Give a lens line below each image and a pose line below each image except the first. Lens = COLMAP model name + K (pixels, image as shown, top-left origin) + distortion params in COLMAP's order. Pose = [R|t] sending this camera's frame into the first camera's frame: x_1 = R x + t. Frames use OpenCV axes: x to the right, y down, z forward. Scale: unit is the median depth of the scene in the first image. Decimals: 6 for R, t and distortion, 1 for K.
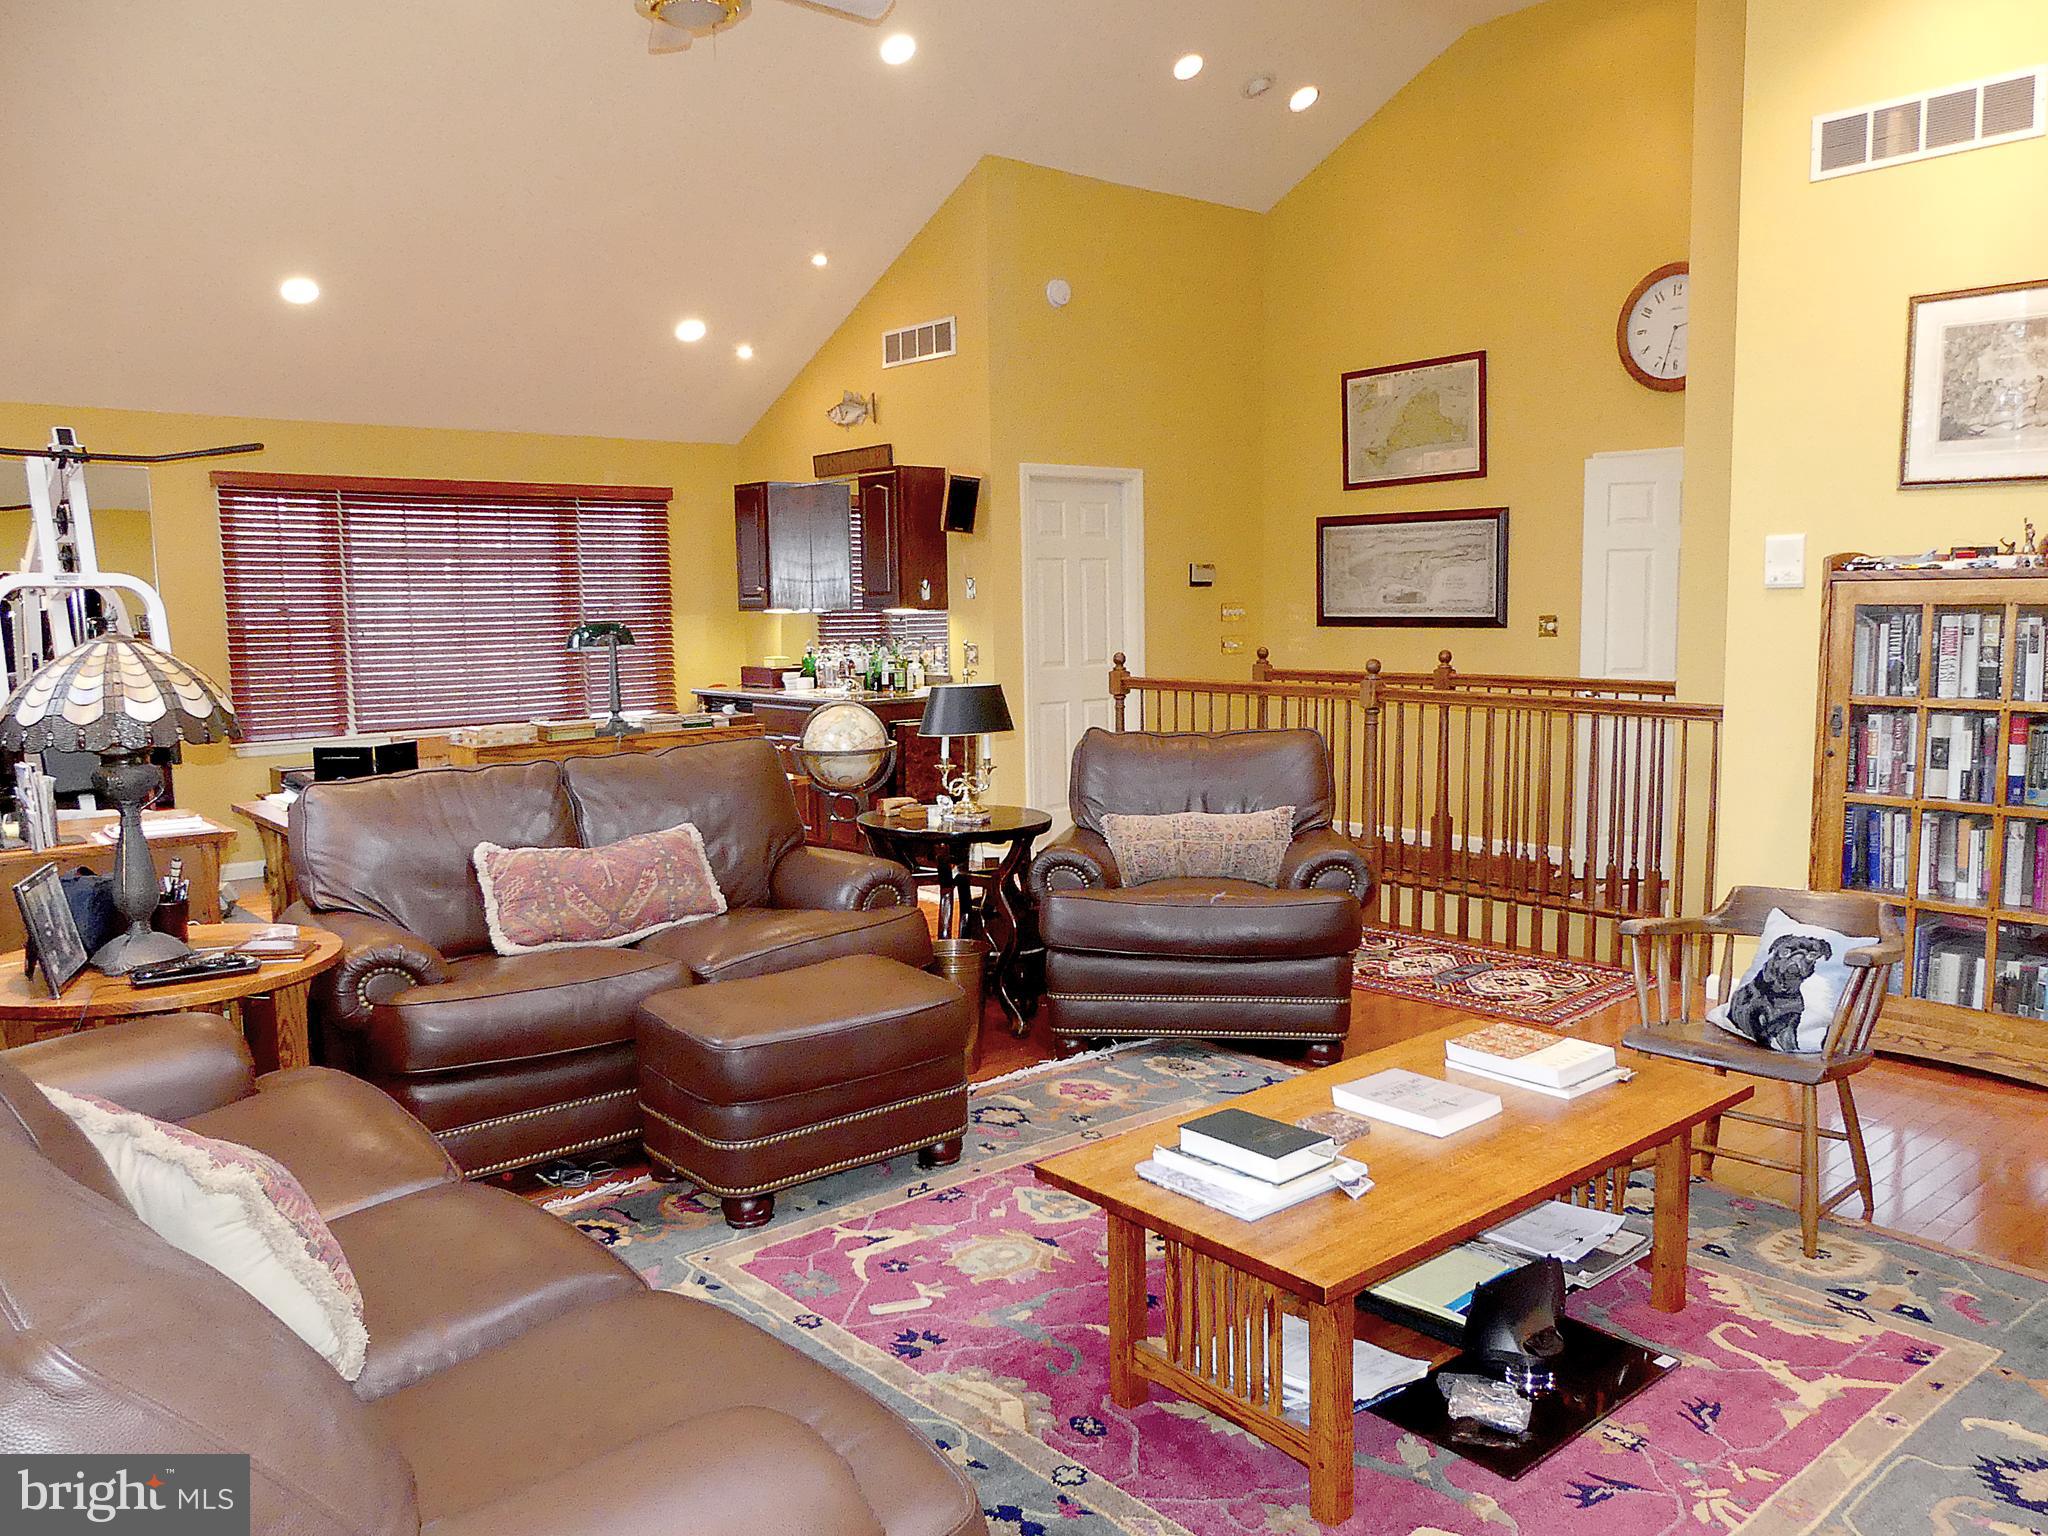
lens RADIAL K [[1539.7, 0, 1031.2], [0, 1539.7, 778.4], [0, 0, 1]] dist [-0.012022, -0.001976]
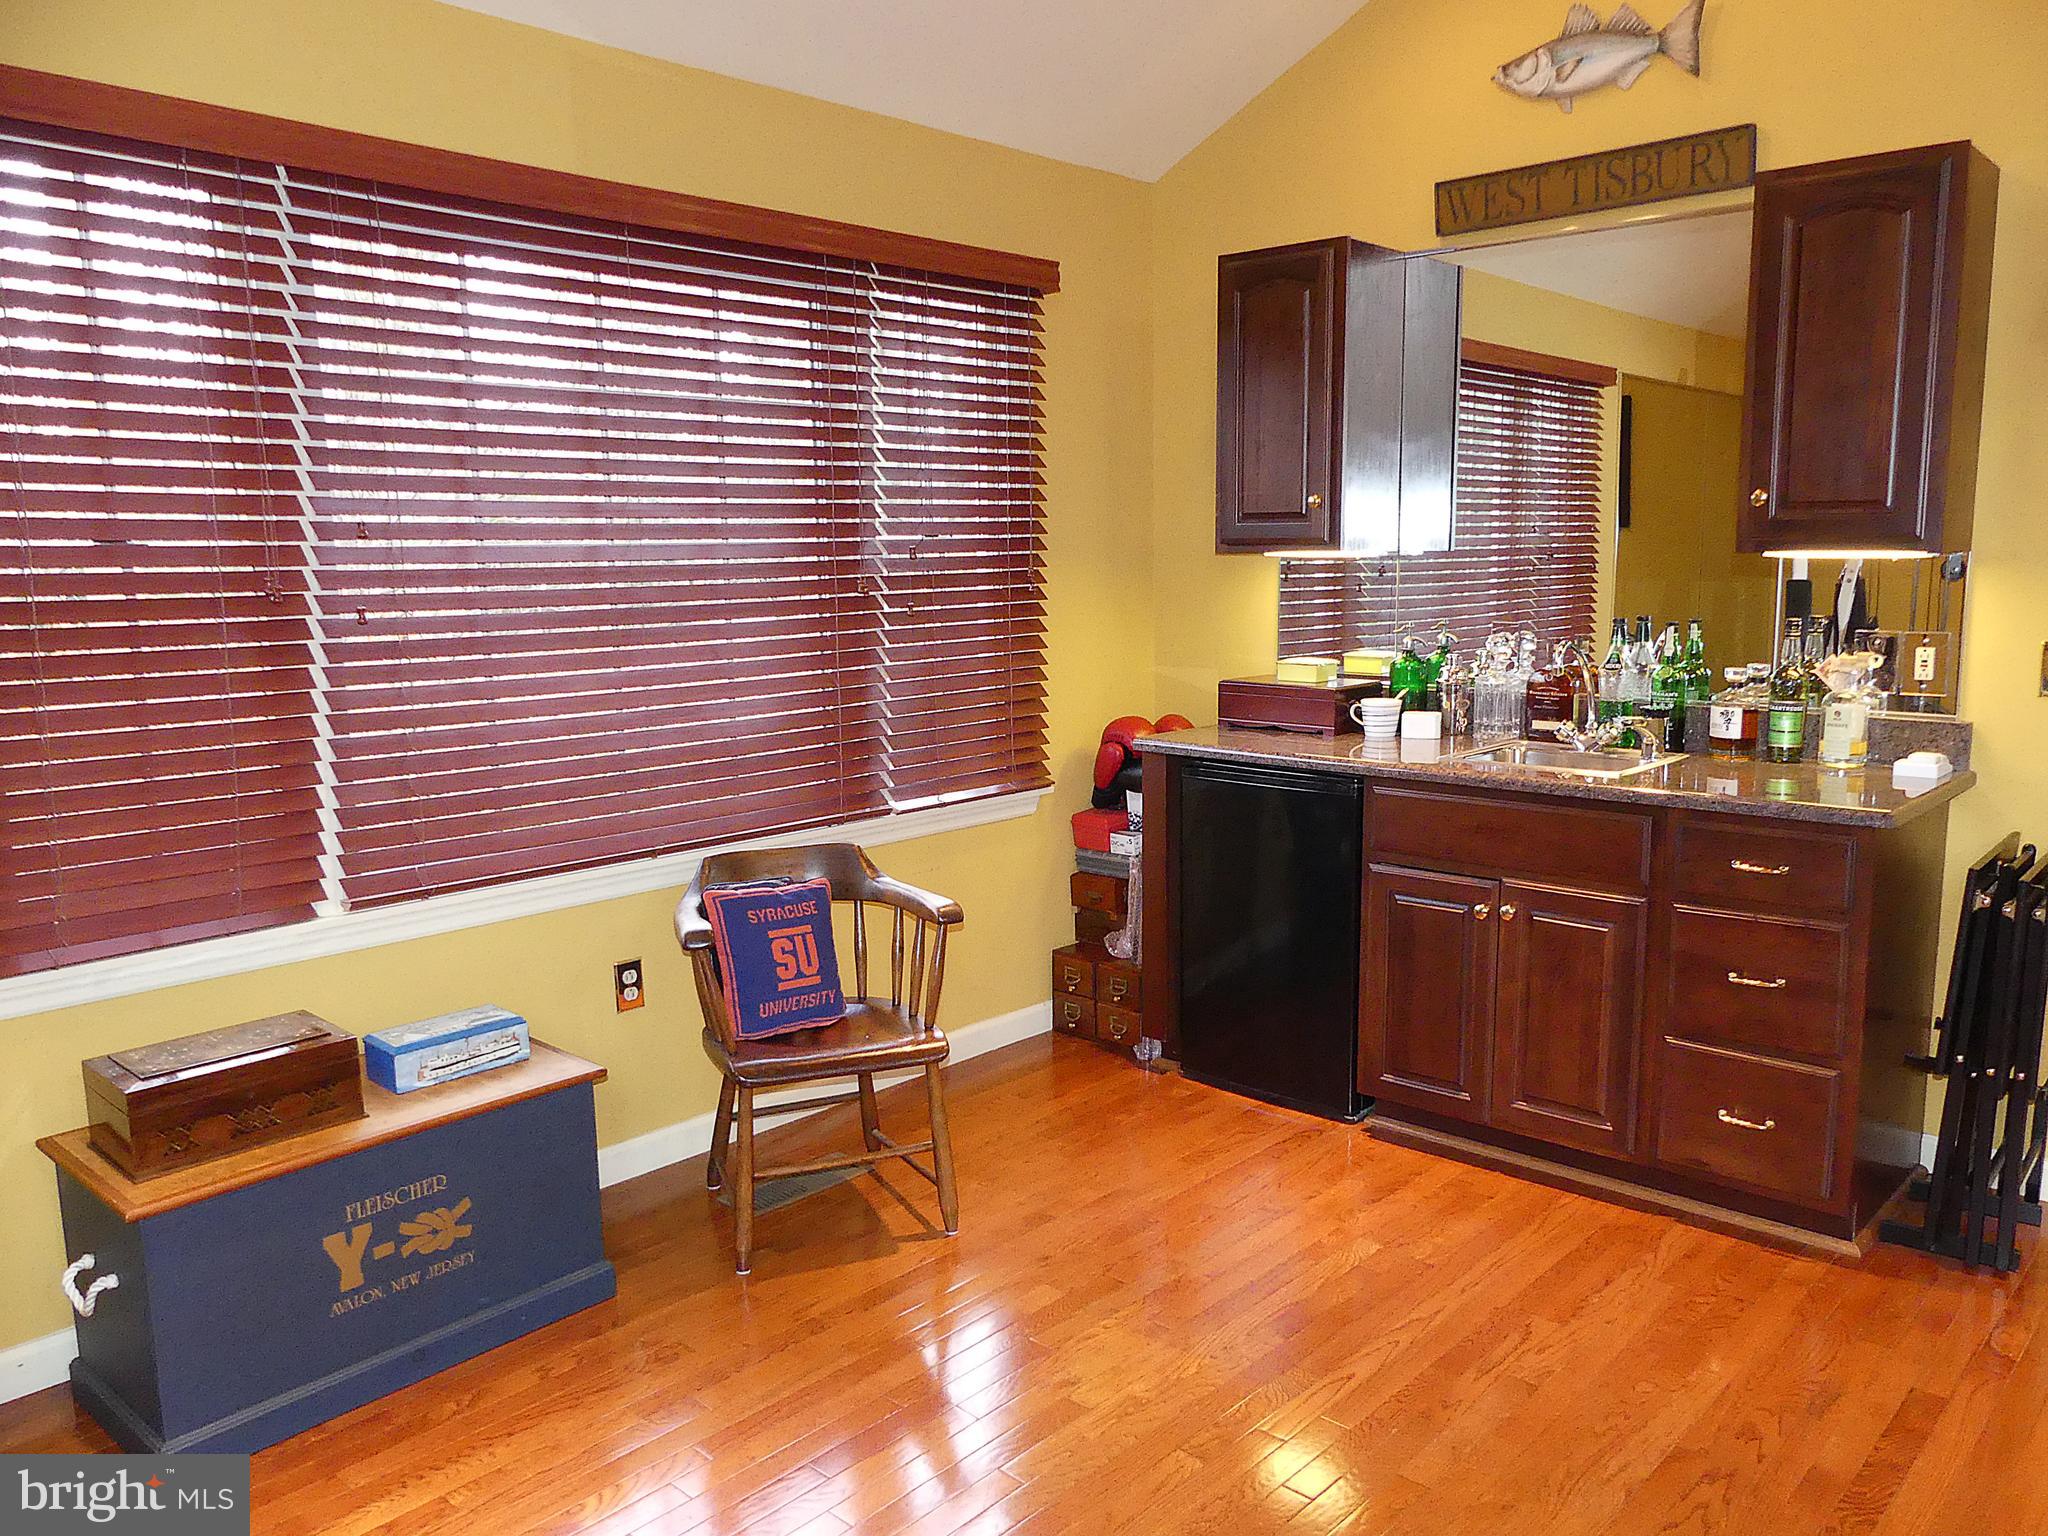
lens RADIAL K [[1539.7, 0, 1027.7], [0, 1539.7, 770.6], [0, 0, 1]] dist [-0.012022, -0.001976]
pose [[0.991951, -0.011551, 0.126096, -0.329894], [0.007512, 0.999445, 0.032459, -0.069367], [-0.126401, -0.031250, 0.991487, 0.641486]]
